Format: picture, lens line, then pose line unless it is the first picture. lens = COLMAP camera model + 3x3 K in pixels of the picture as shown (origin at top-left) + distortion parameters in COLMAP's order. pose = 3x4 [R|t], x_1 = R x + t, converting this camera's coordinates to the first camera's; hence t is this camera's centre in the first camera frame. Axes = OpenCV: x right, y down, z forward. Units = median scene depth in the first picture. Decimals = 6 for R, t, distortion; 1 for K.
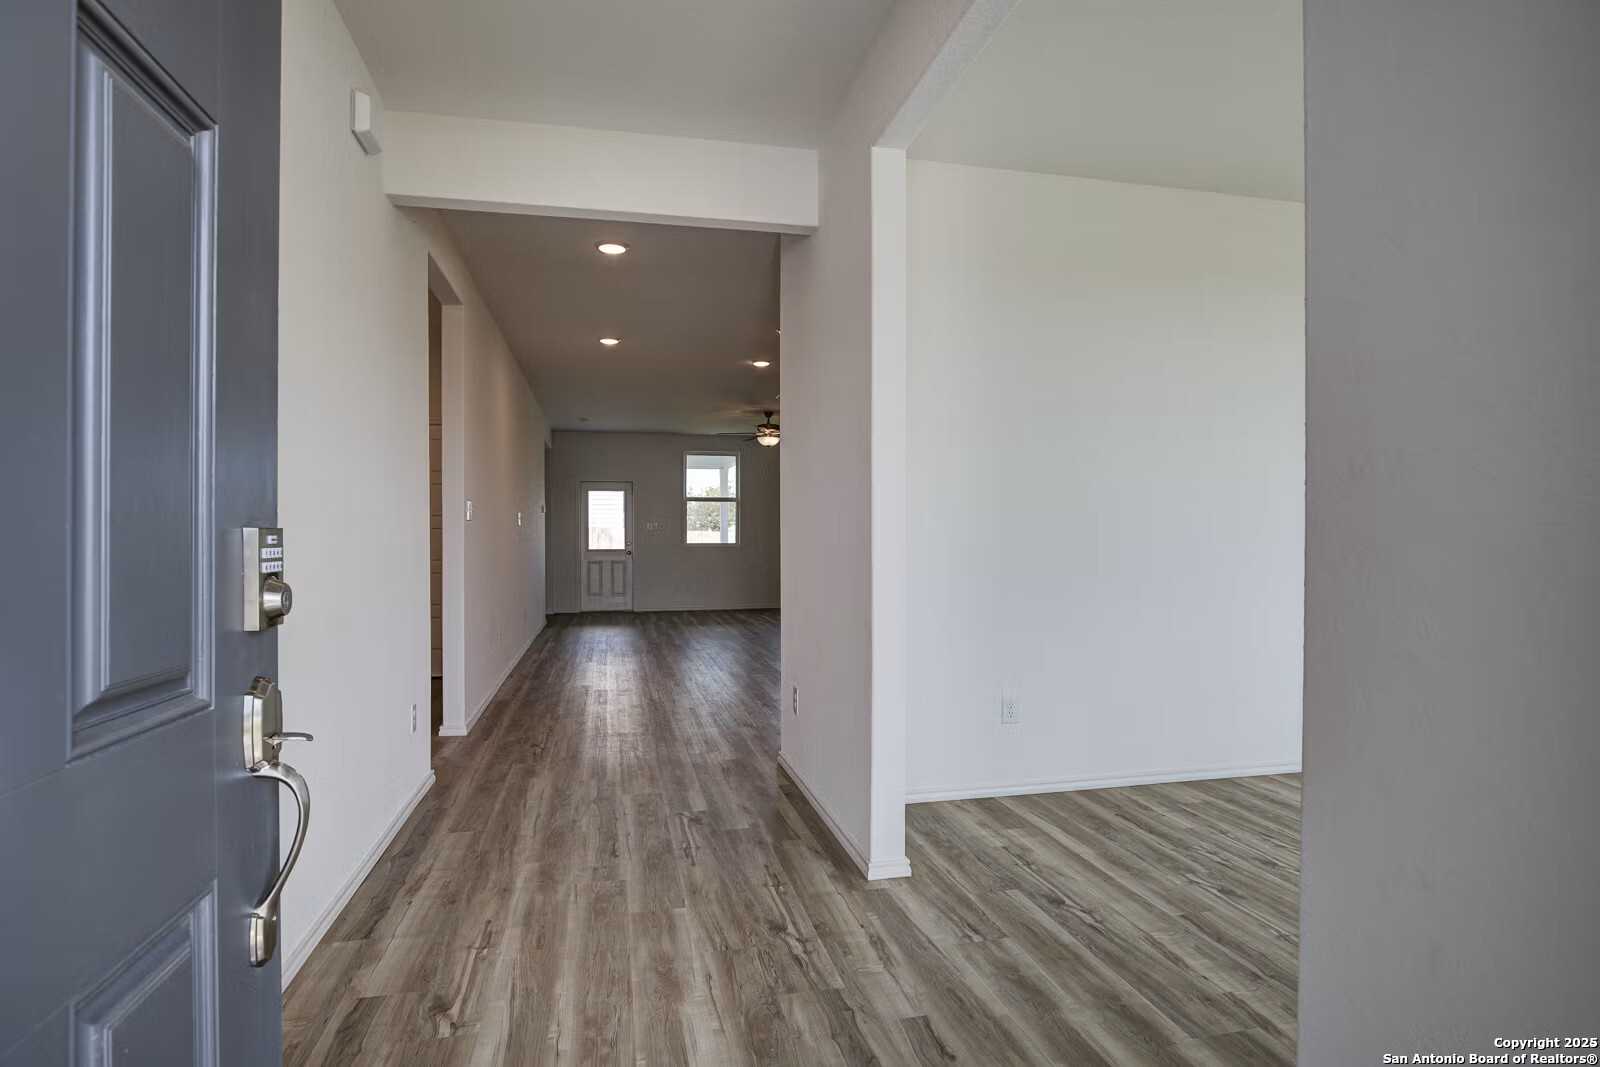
lens RADIAL K [[832.0, 0, 794.4], [0, 832.0, 534.7], [0, 0, 1]] dist [-0.003564, -0.000568]
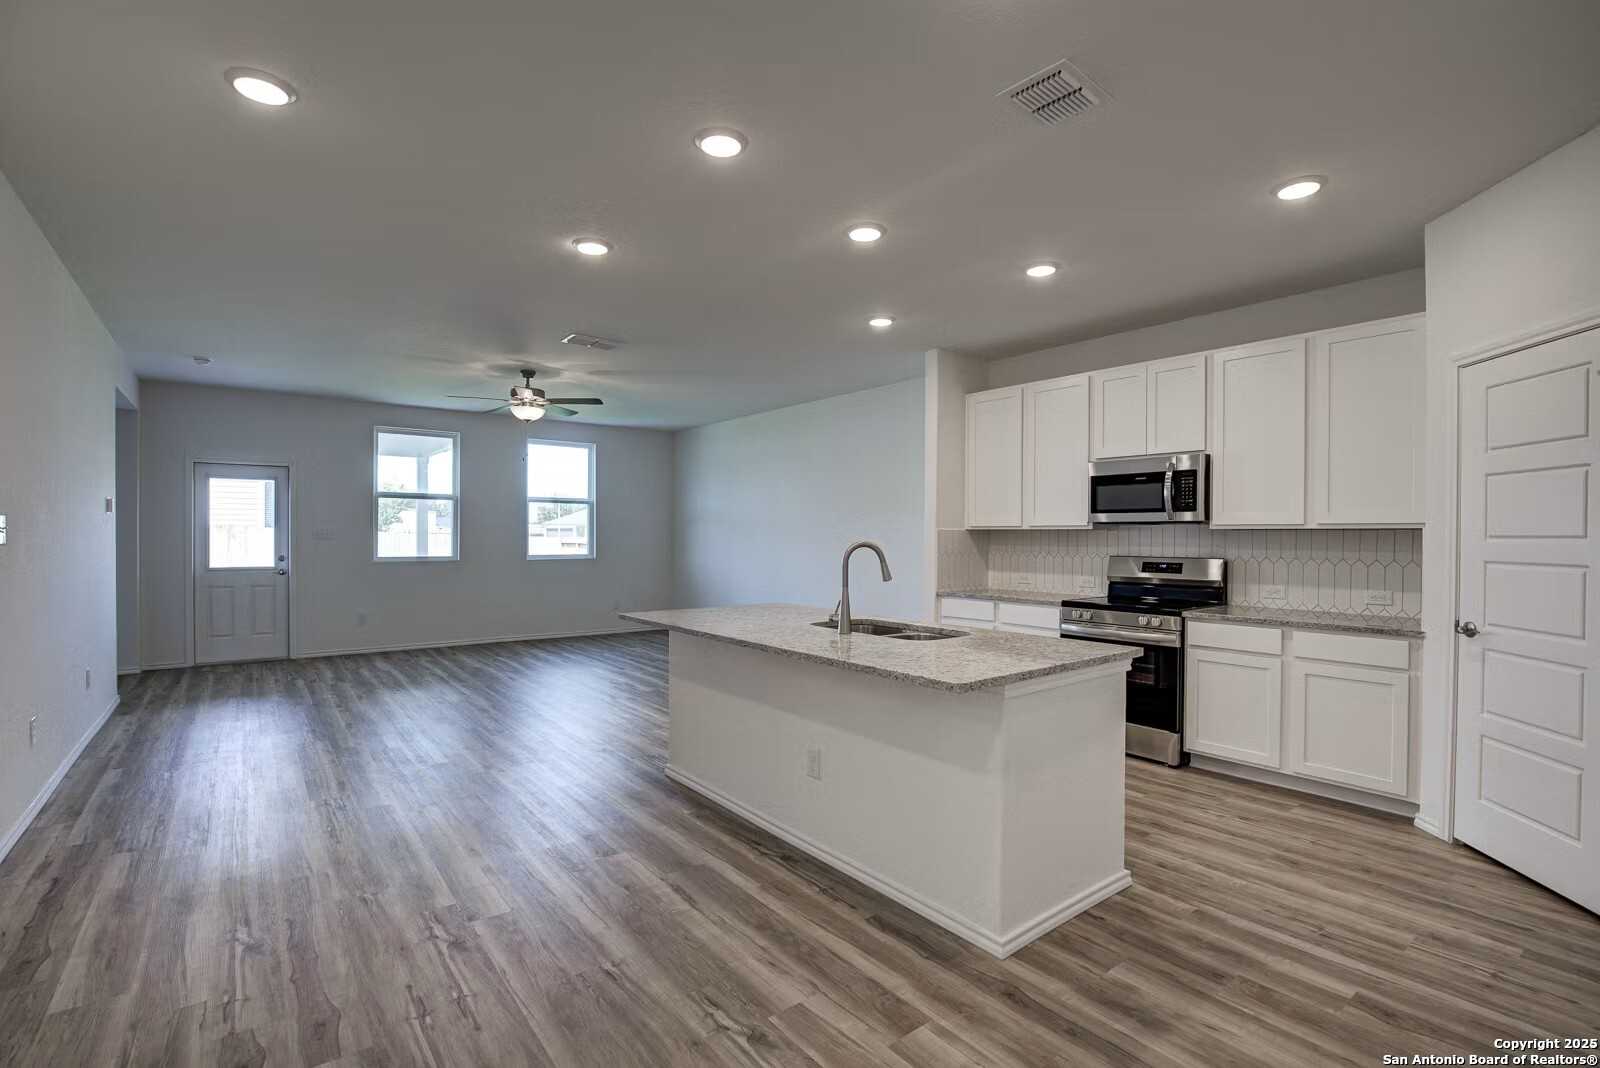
lens RADIAL K [[731.9, 0, 799.1], [0, 731.9, 537.6], [0, 0, 1]] dist [-0.034289, 0.003990]
pose [[0.905777, 0.003841, 0.423737, -0.067156], [-0.007466, 0.999948, 0.006895, -0.013305], [-0.423689, -0.009409, 0.905759, 0.298013]]
